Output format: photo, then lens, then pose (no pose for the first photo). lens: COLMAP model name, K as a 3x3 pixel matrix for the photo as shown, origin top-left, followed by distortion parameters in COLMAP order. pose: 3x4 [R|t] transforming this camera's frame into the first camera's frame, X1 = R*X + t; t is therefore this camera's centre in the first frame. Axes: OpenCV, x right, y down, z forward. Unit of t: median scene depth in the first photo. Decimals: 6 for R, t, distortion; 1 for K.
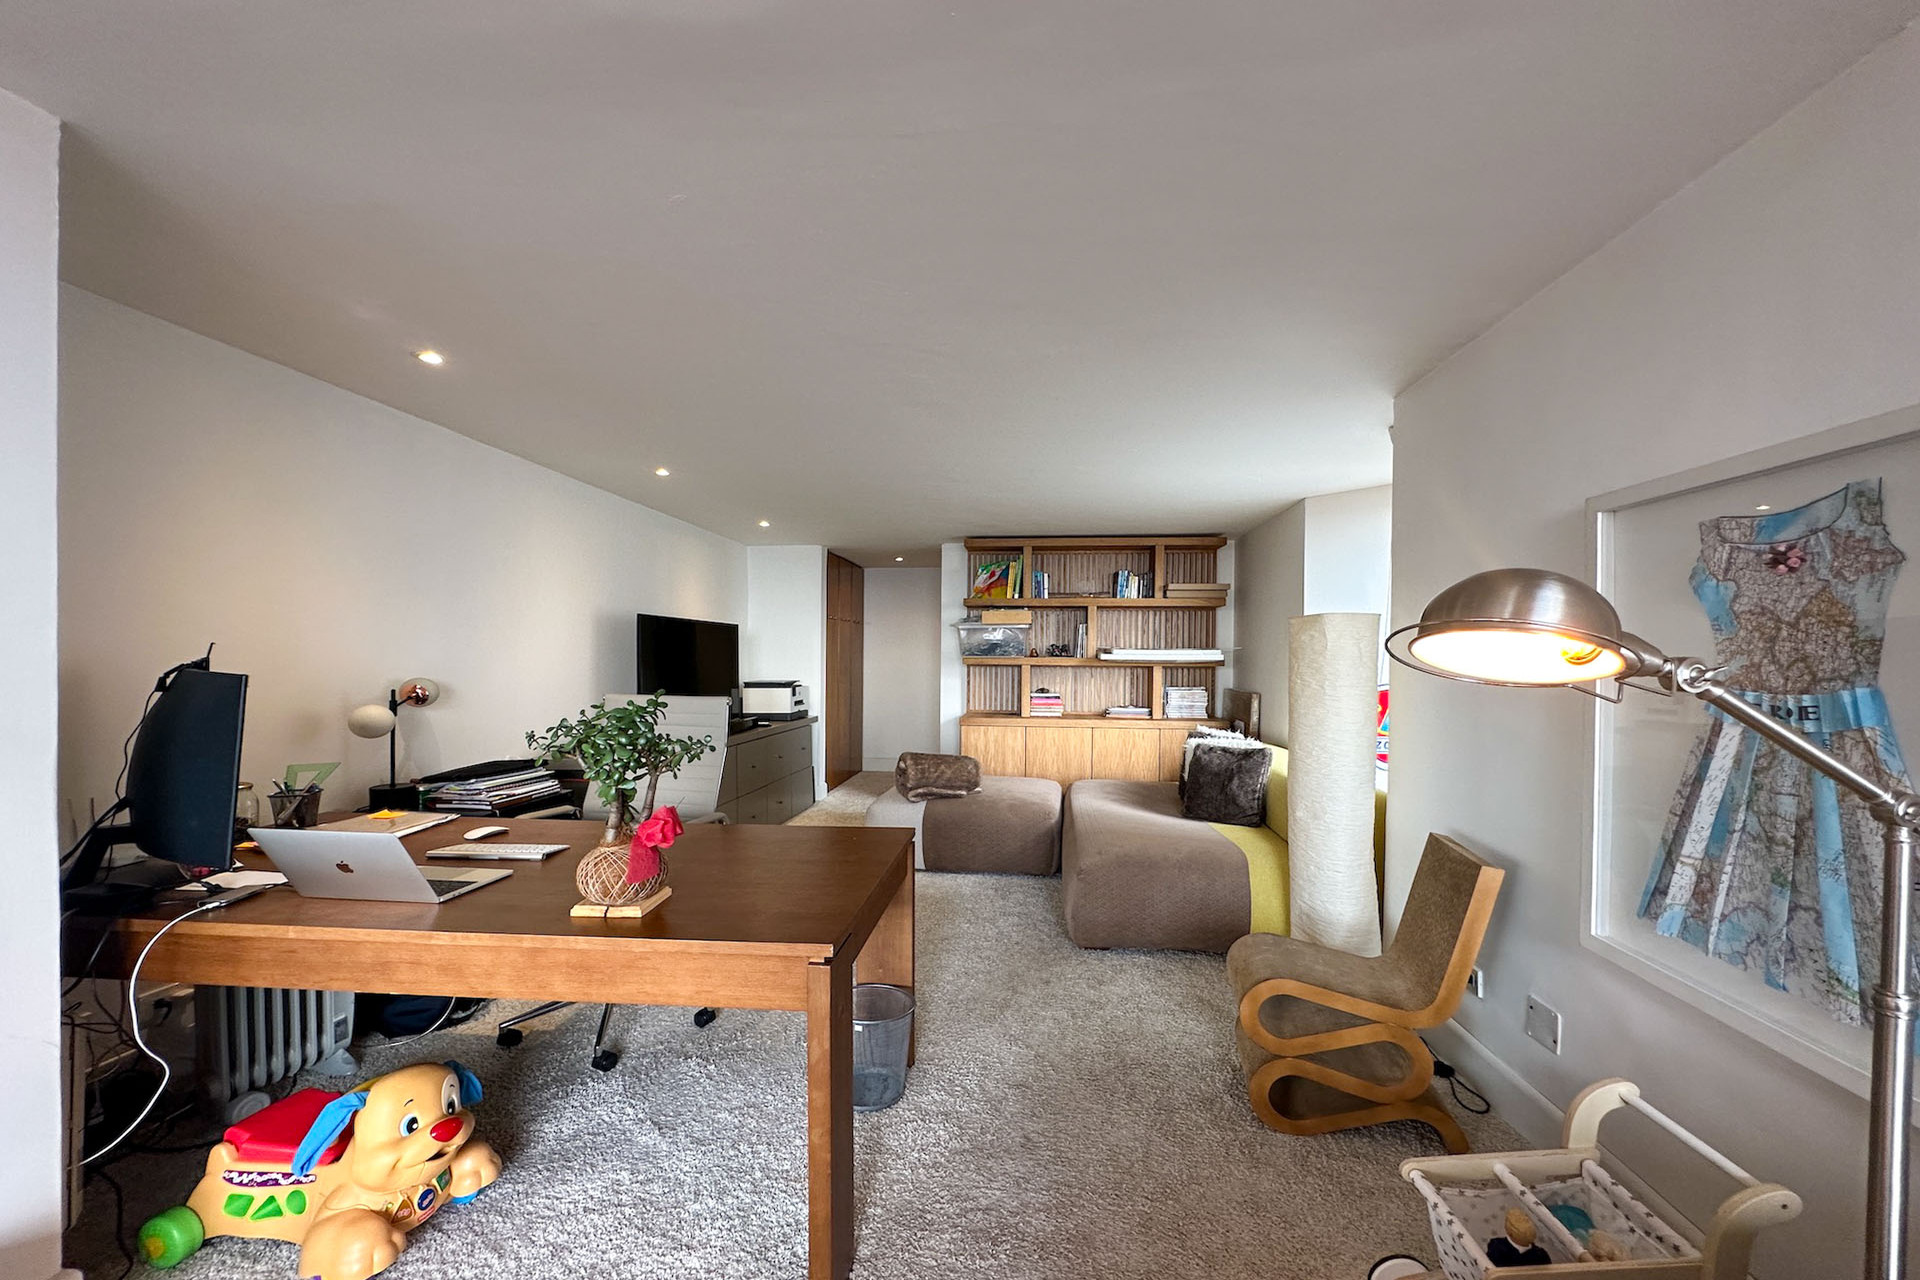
lens RADIAL K [[778.6, 0, 962.2], [0, 778.6, 653.8], [0, 0, 1]] dist [0.003876, -0.000432]
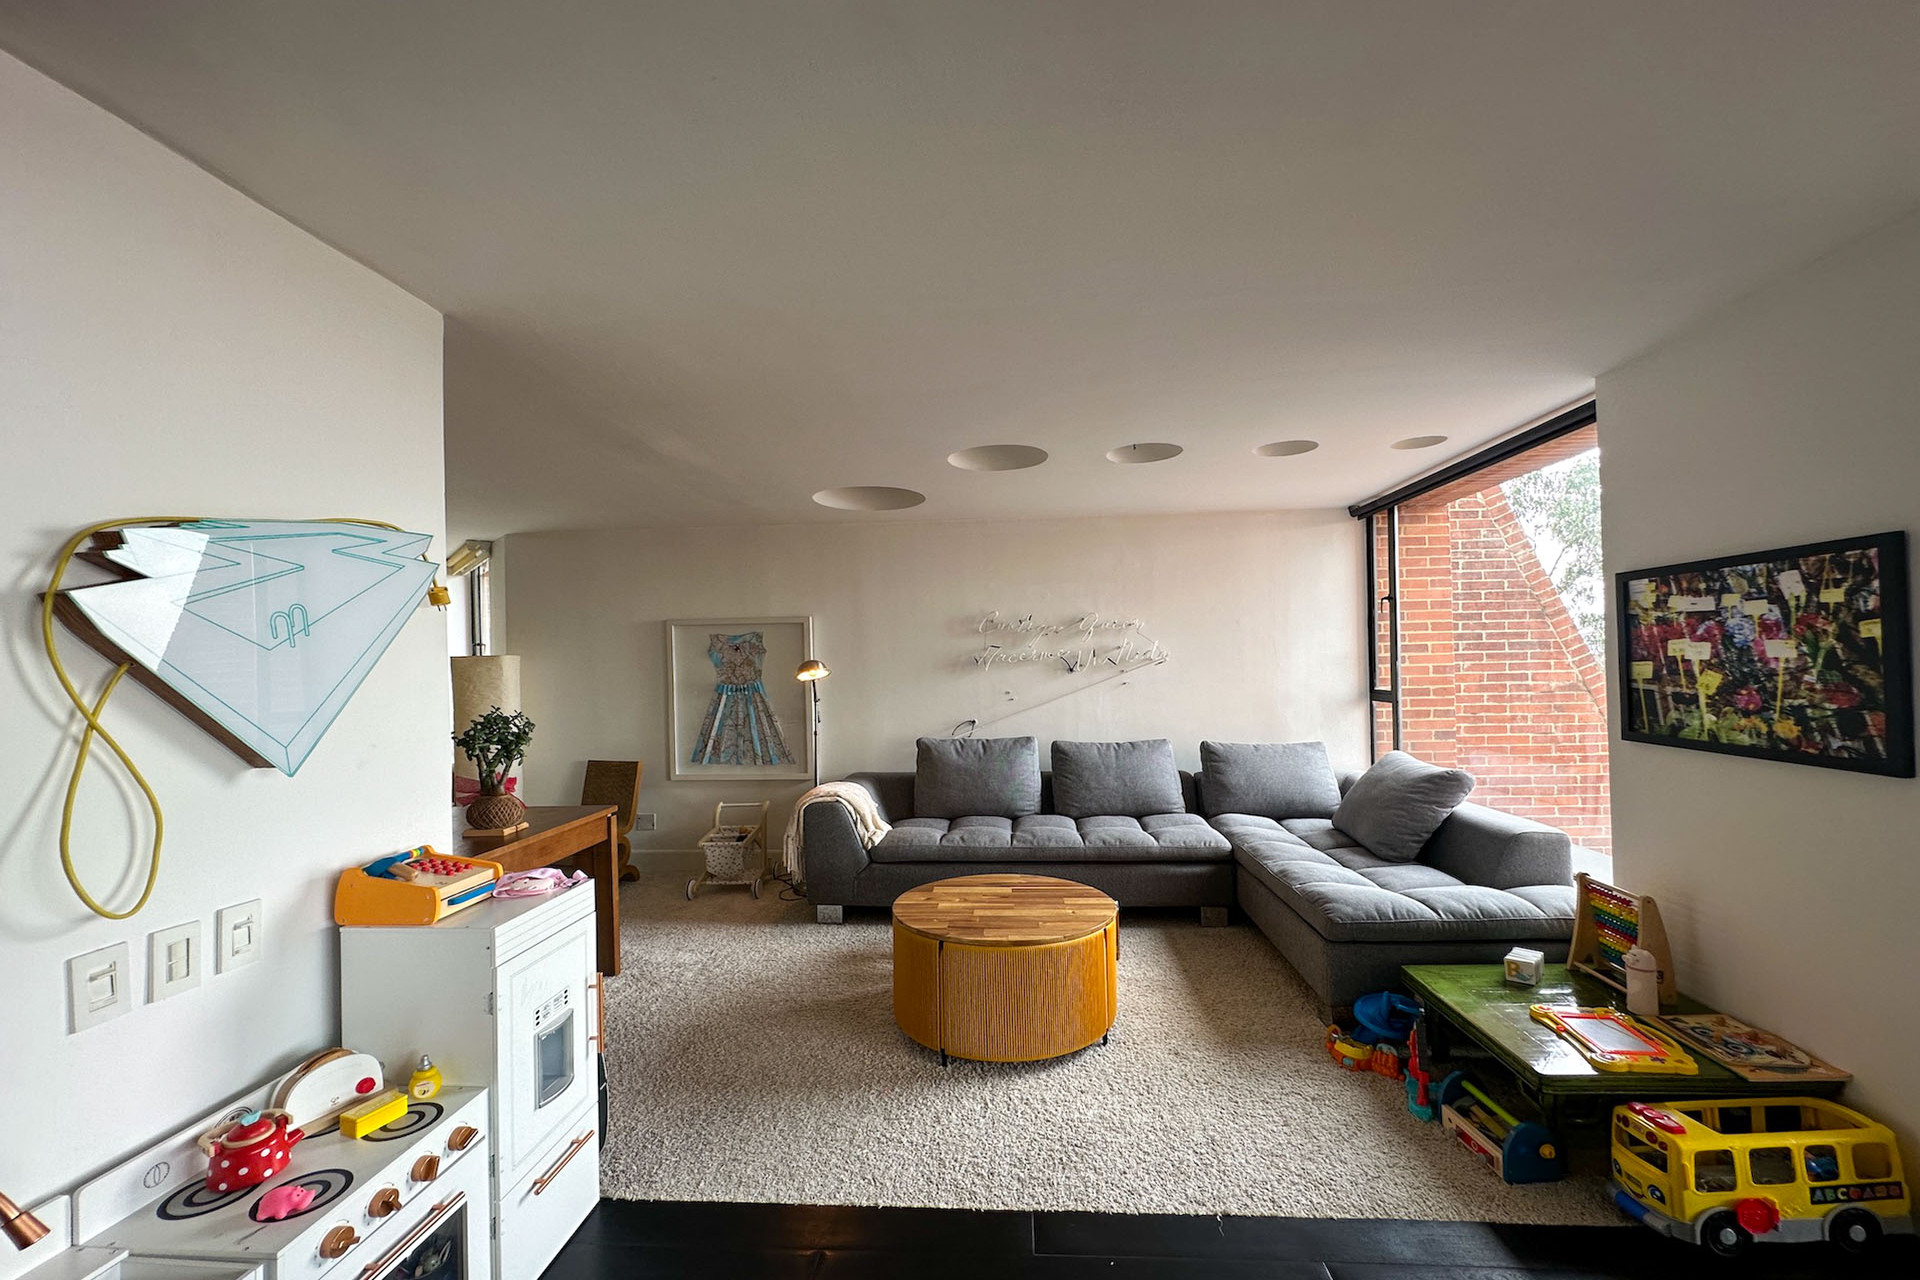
lens RADIAL K [[778.6, 0, 968.1], [0, 778.6, 660.0], [0, 0, 1]] dist [0.003876, -0.000432]
pose [[-0.026321, 0.004194, 0.999645, -2.508198], [0.019073, 0.999811, -0.003692, -0.030341], [-0.999472, 0.018969, -0.026396, 0.009379]]
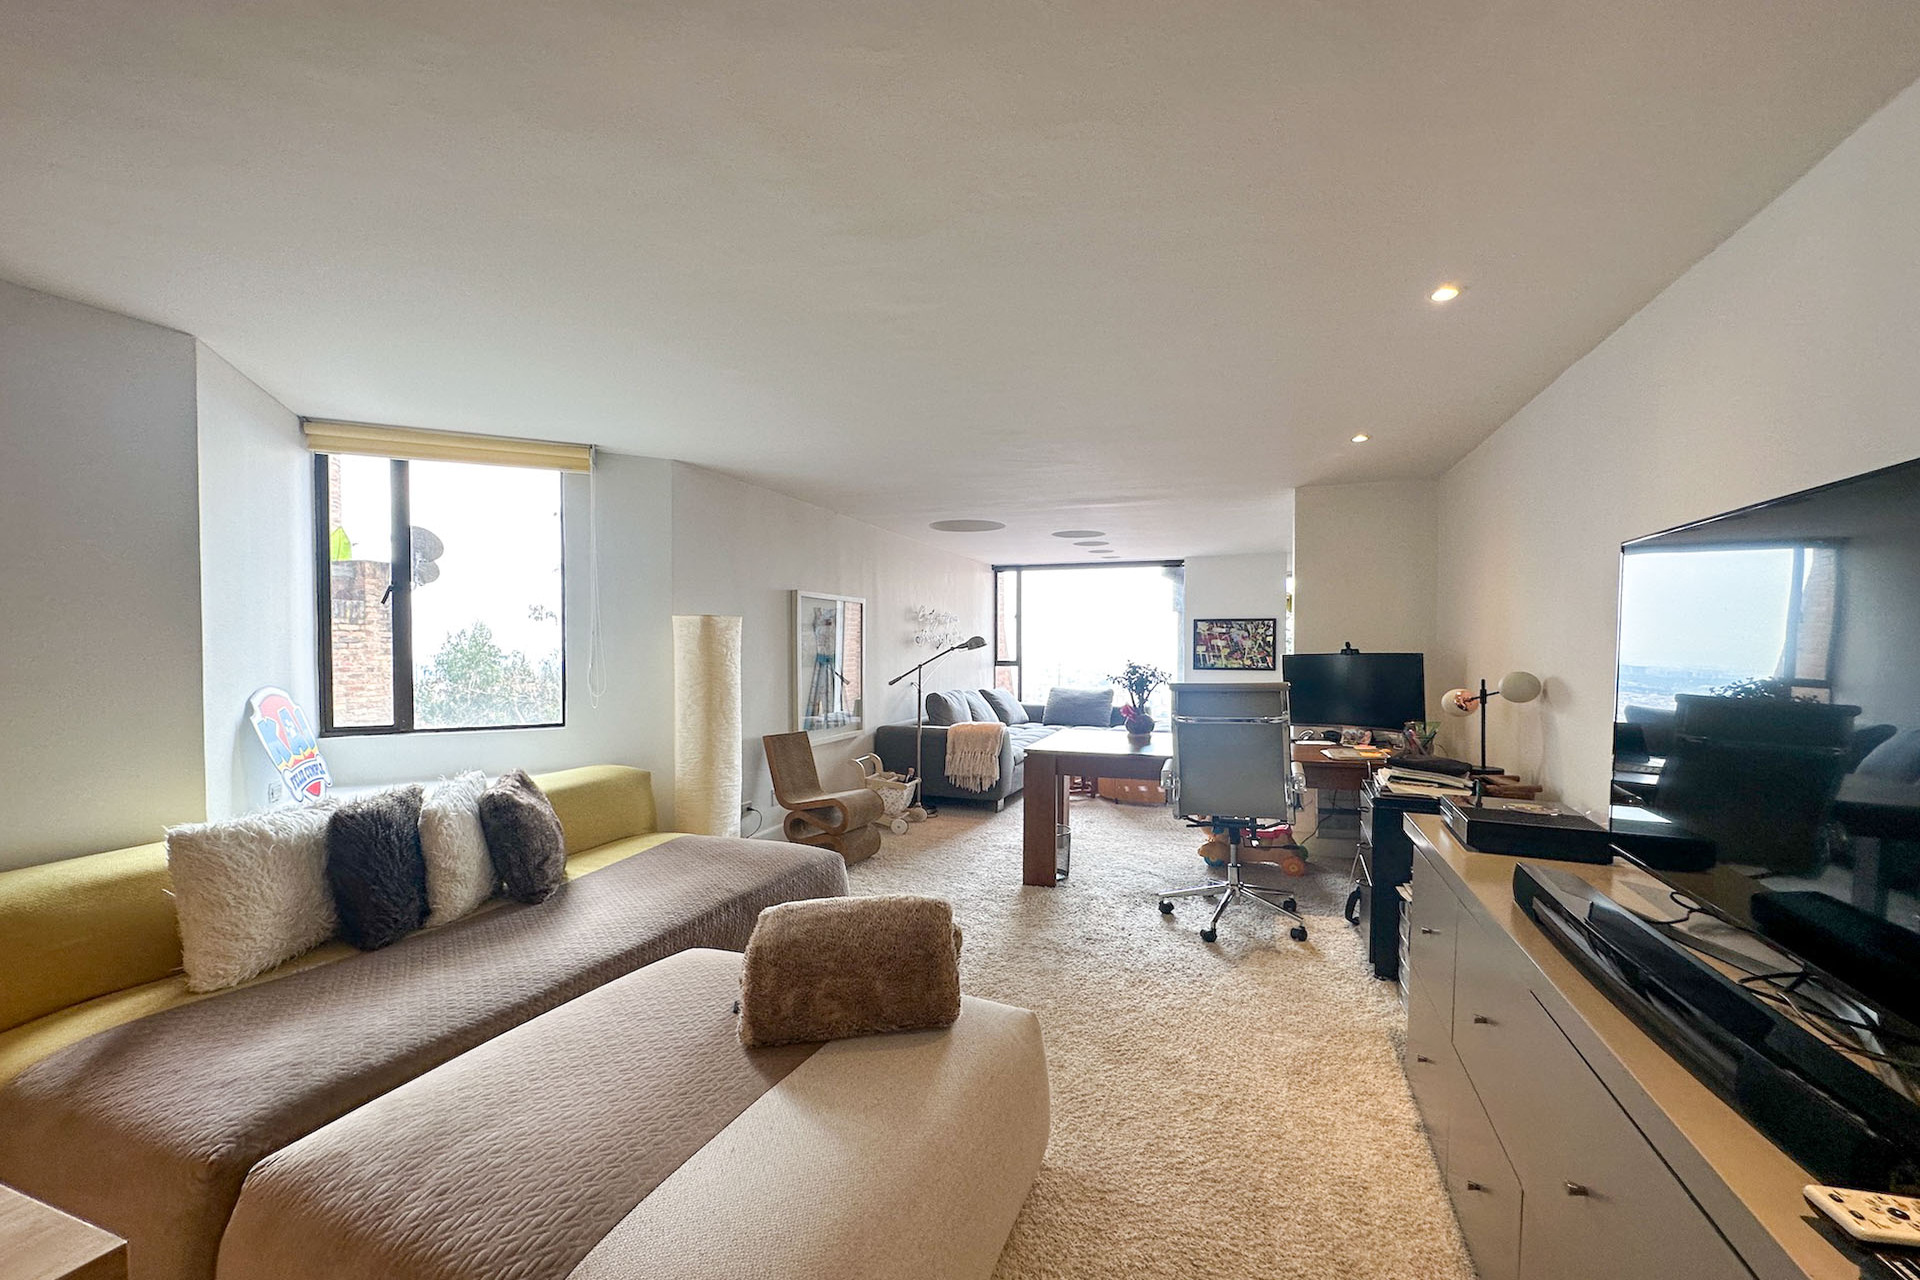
lens RADIAL K [[778.6, 0, 963.4], [0, 778.6, 646.5], [0, 0, 1]] dist [0.003876, -0.000432]
pose [[-0.964248, -0.002800, 0.264988, -0.704855], [-0.002826, 0.999996, 0.000282, 0.001323], [-0.264987, -0.000477, -0.964252, 4.449937]]
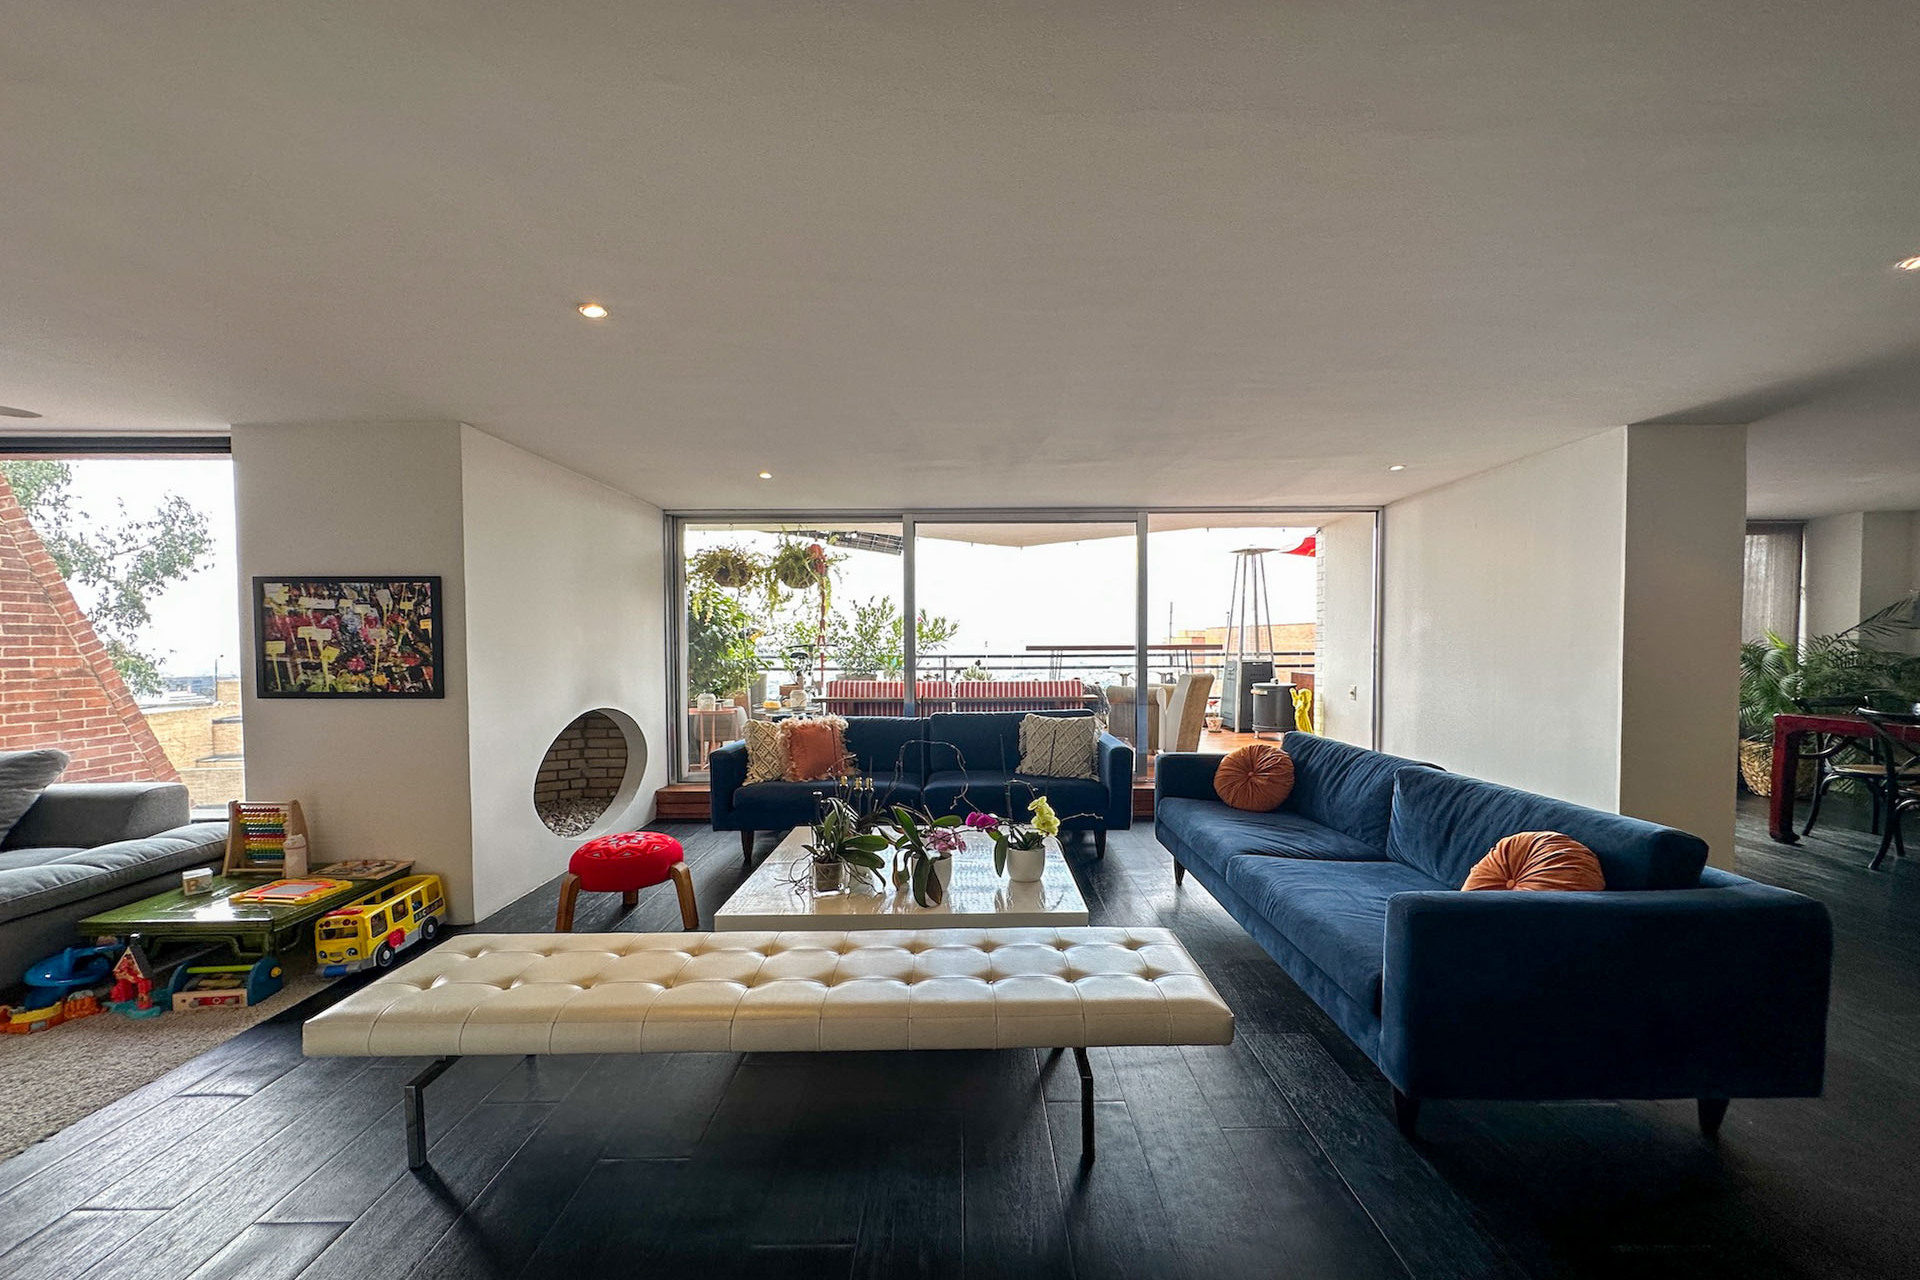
lens RADIAL K [[778.6, 0, 973.7], [0, 778.6, 665.1], [0, 0, 1]] dist [0.003876, -0.000432]
pose [[-0.995047, 0.005363, -0.099259, -2.742607], [0.002559, 0.999594, 0.028361, 0.004170], [0.099371, 0.027967, -0.994657, 1.085811]]
